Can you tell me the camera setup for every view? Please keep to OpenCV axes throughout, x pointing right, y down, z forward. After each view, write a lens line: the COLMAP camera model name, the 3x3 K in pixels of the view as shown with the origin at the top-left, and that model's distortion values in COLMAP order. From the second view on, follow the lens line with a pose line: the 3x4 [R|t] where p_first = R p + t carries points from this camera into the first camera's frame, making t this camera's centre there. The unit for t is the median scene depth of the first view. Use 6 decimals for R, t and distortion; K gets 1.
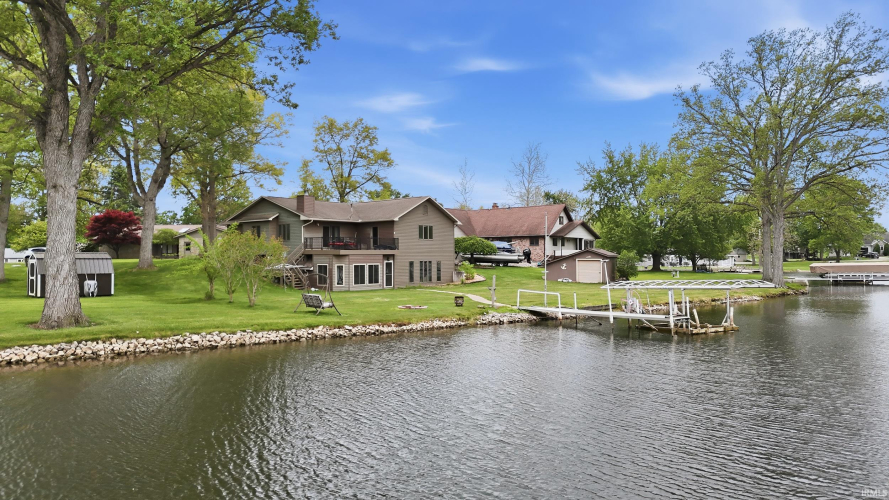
lens RADIAL K [[577.2, 0, 444.5], [0, 577.2, 250.0], [0, 0, 1]] dist [0.003824, -0.001739]
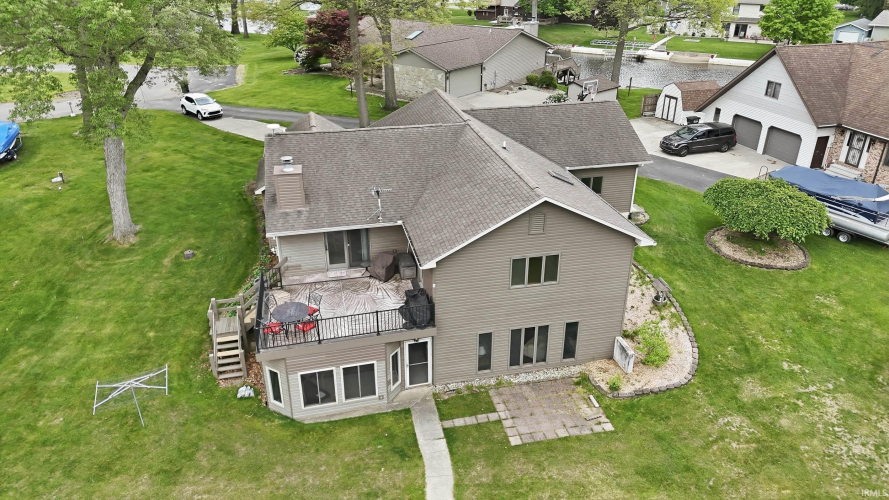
lens RADIAL K [[577.2, 0, 444.5], [0, 577.2, 250.0], [0, 0, 1]] dist [0.003824, -0.001739]
pose [[0.795666, 0.276426, -0.538984, 0.140448], [0.006752, 0.885698, 0.464212, -0.243125], [0.605697, -0.372997, 0.702854, 0.674233]]
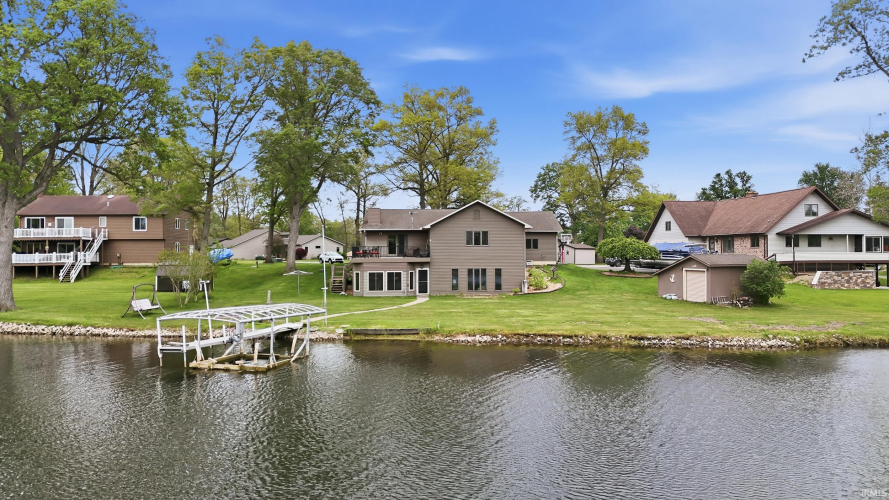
lens RADIAL K [[577.2, 0, 444.5], [0, 577.2, 250.0], [0, 0, 1]] dist [0.003824, -0.001739]
pose [[0.689502, -0.006850, -0.724252, 0.617255], [0.010239, 0.999948, 0.000291, -0.012245], [0.724212, -0.007616, 0.689536, 0.316904]]
